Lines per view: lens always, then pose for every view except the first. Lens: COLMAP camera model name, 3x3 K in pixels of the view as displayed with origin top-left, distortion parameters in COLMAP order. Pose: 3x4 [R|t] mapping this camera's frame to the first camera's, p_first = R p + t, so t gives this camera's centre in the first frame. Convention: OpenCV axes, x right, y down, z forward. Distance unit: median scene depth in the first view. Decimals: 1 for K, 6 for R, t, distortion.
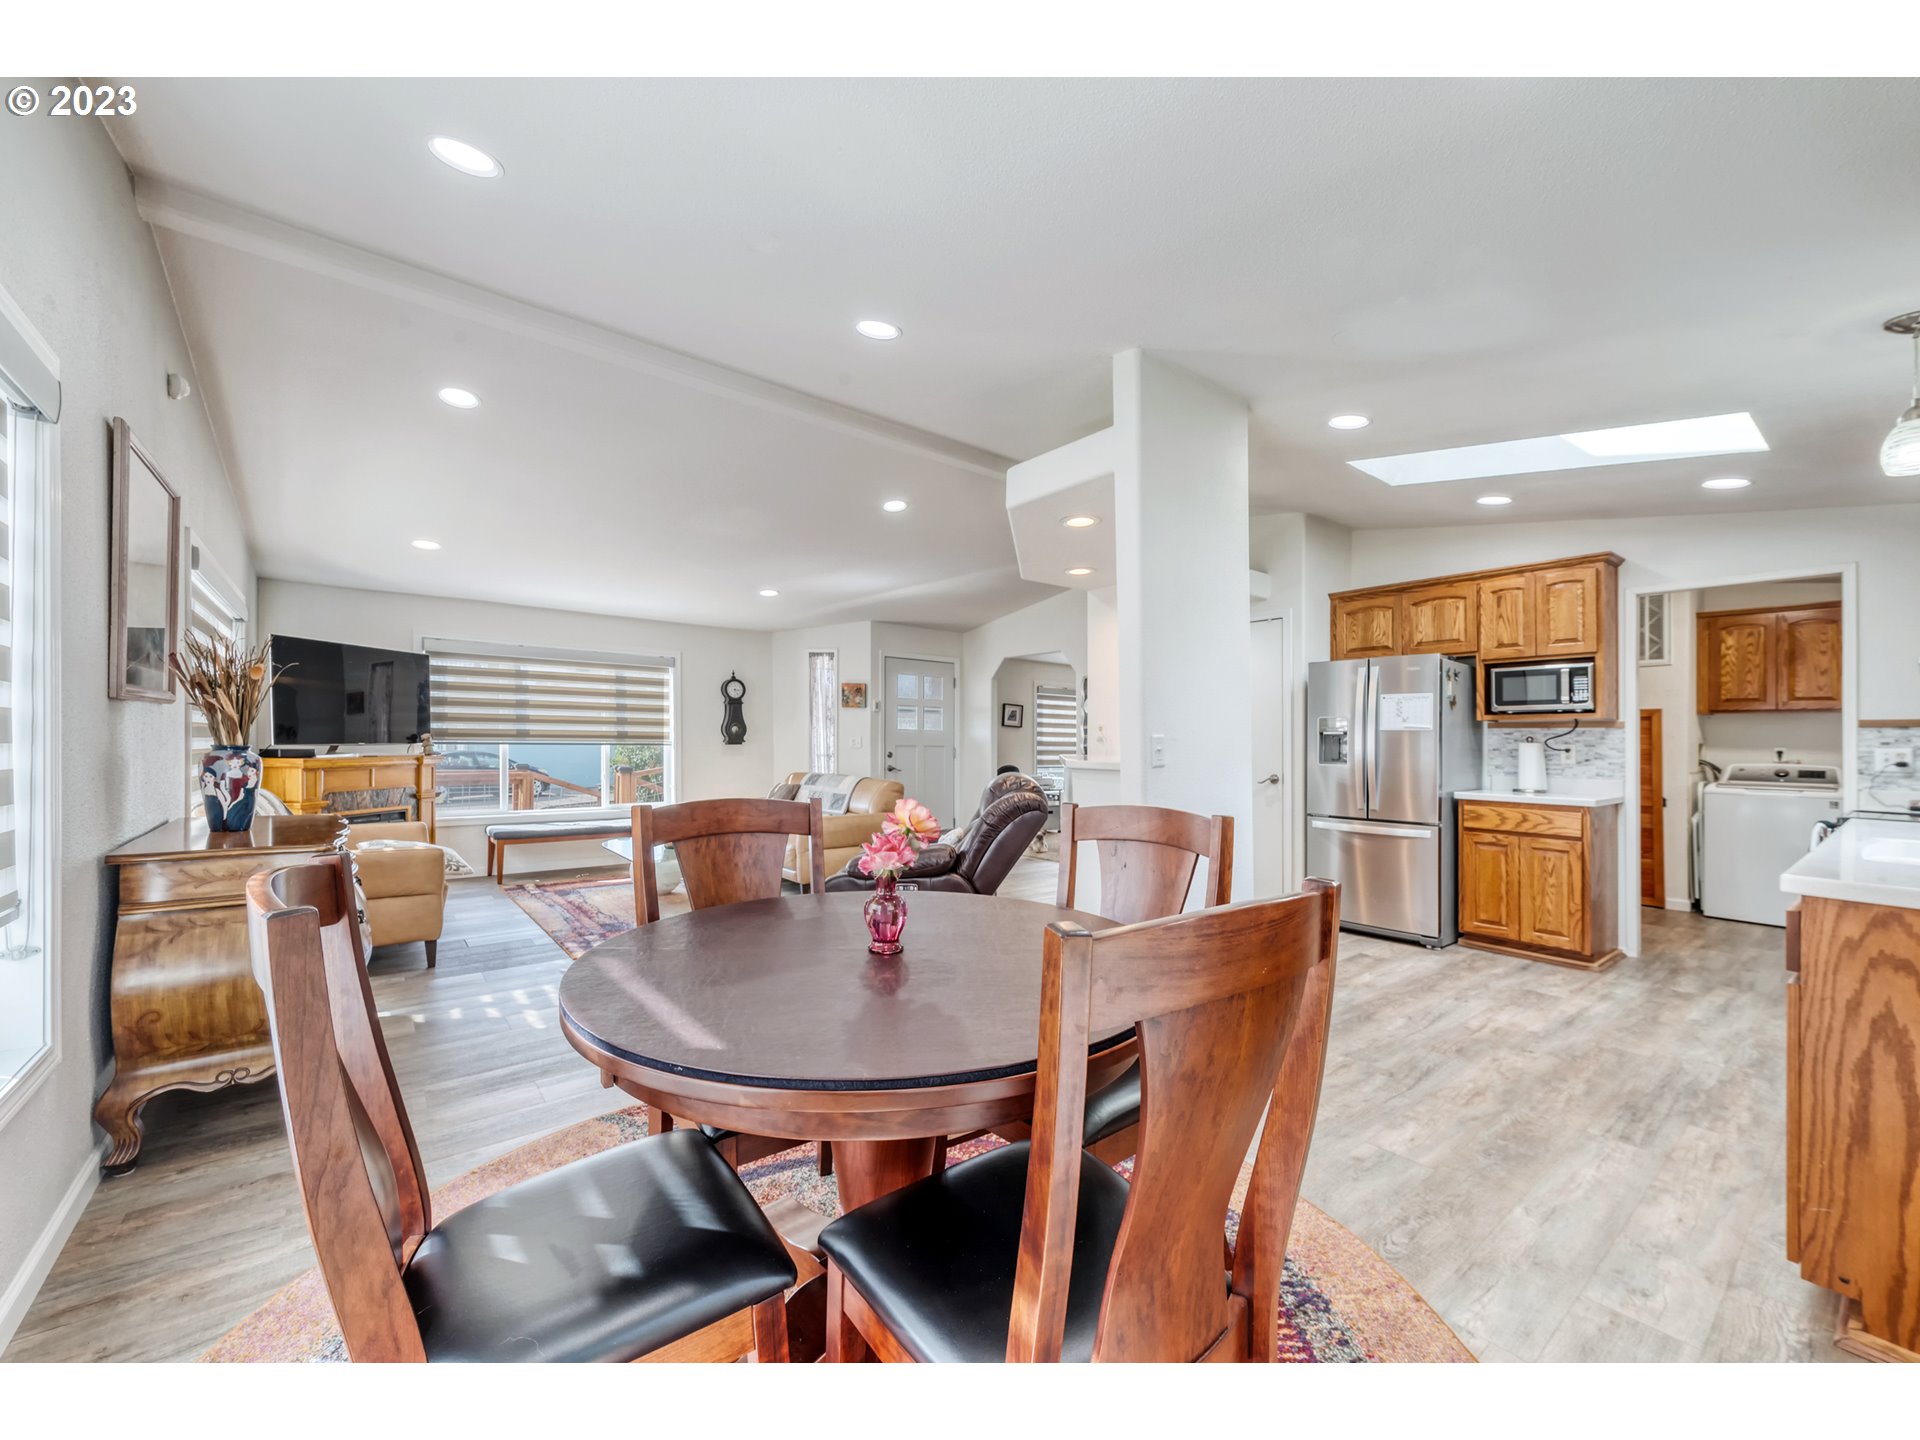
lens RADIAL K [[754.6, 0, 953.5], [0, 754.6, 729.4], [0, 0, 1]] dist [0.001769, 0.000052]
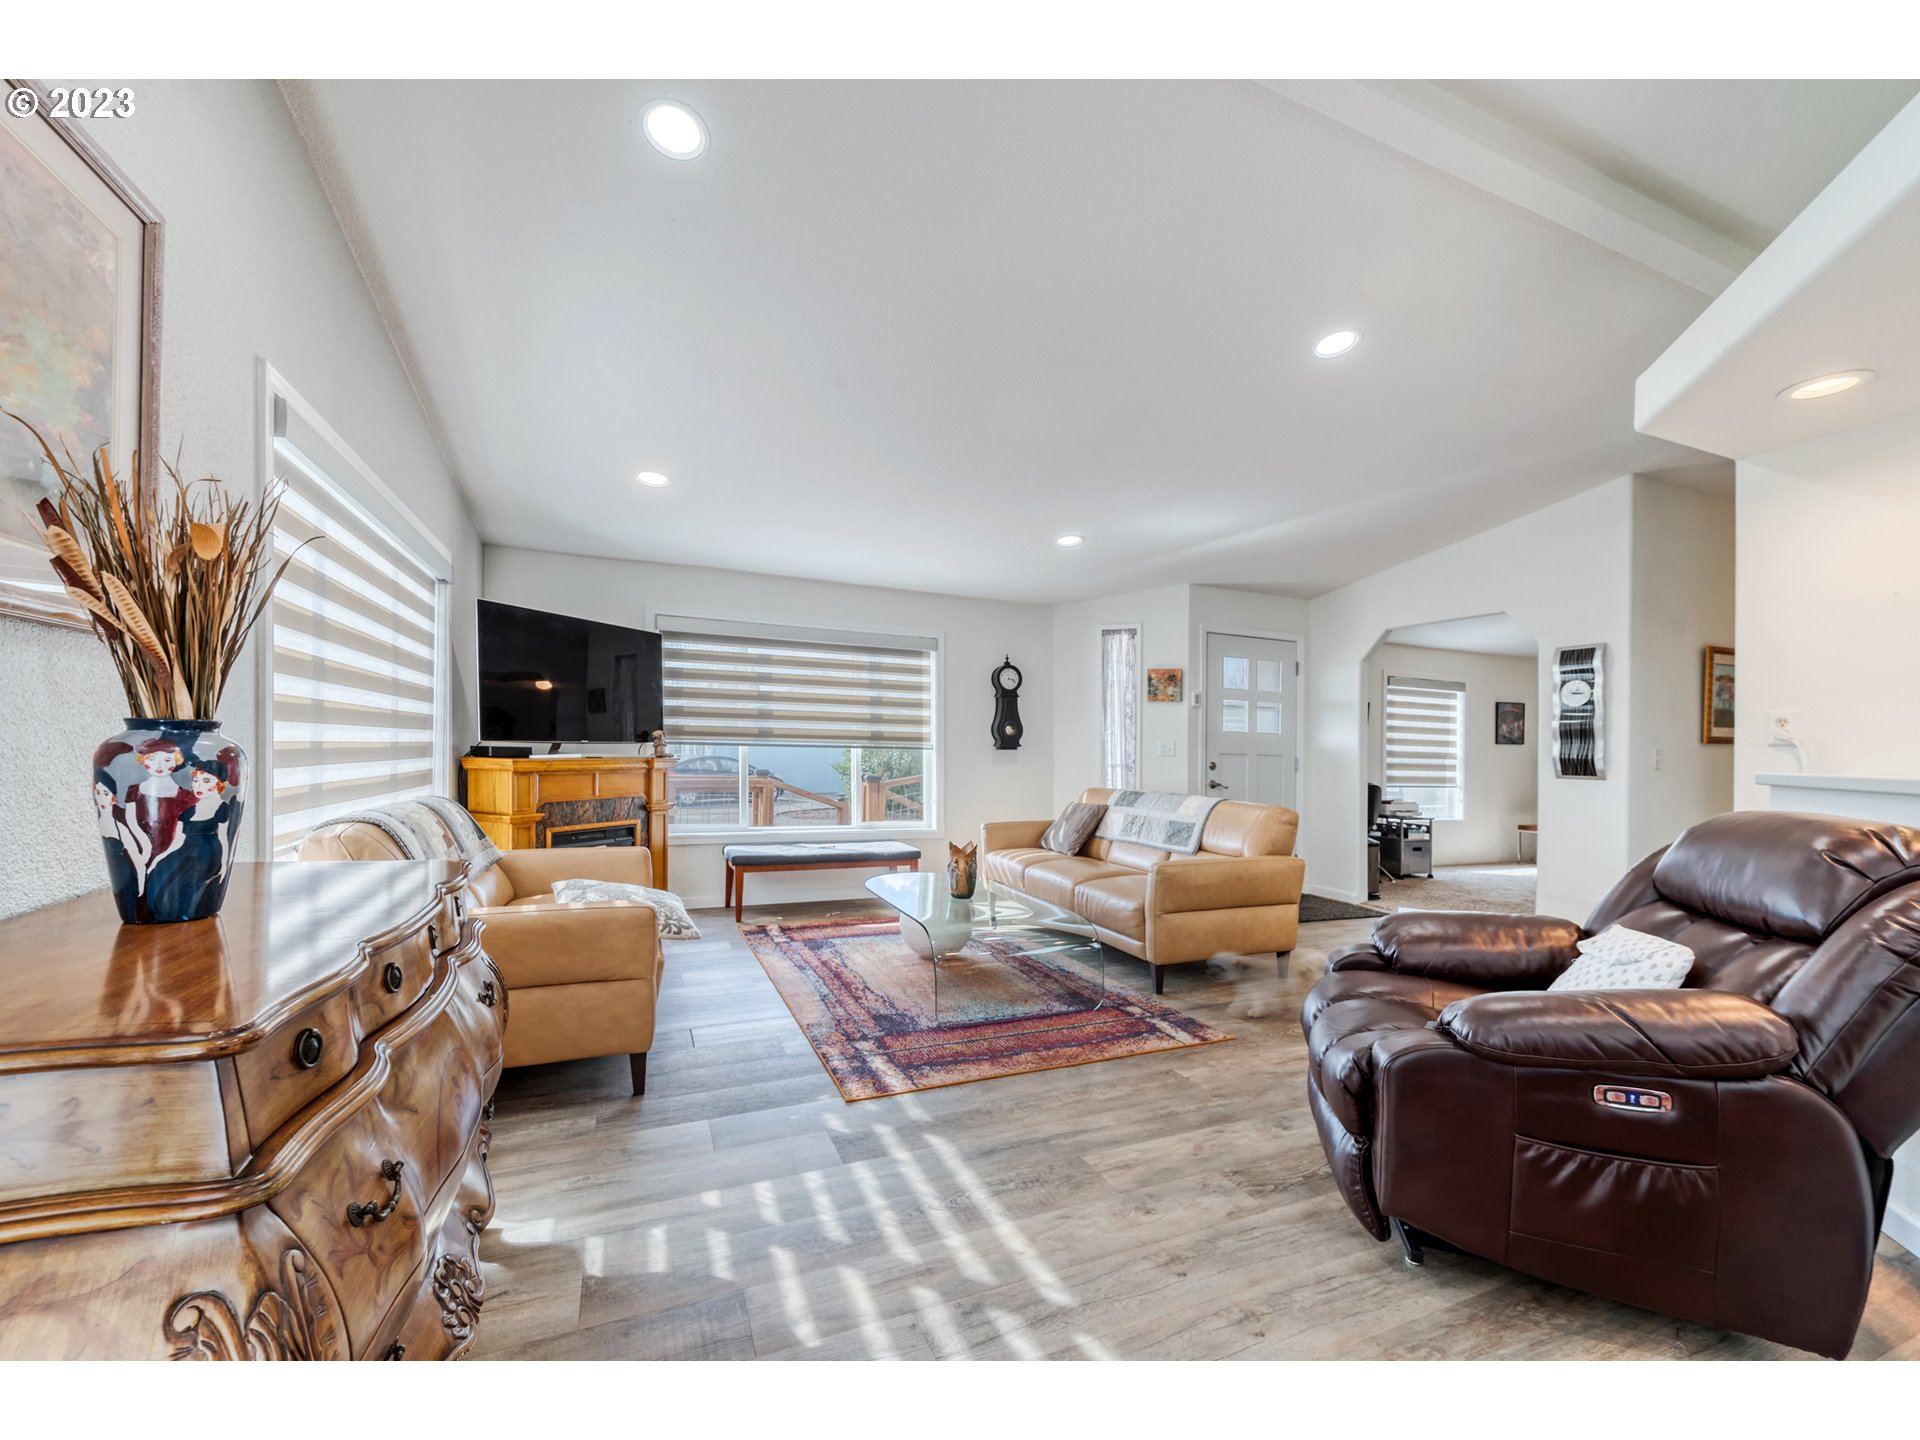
lens RADIAL K [[769.2, 0, 960.0], [0, 769.2, 755.7], [0, 0, 1]] dist [0.001207, 0.000058]
pose [[0.965499, 0.012839, -0.260089, -0.217943], [-0.007364, 0.999730, 0.022016, 0.015107], [0.260302, -0.019341, 0.965334, 0.367668]]
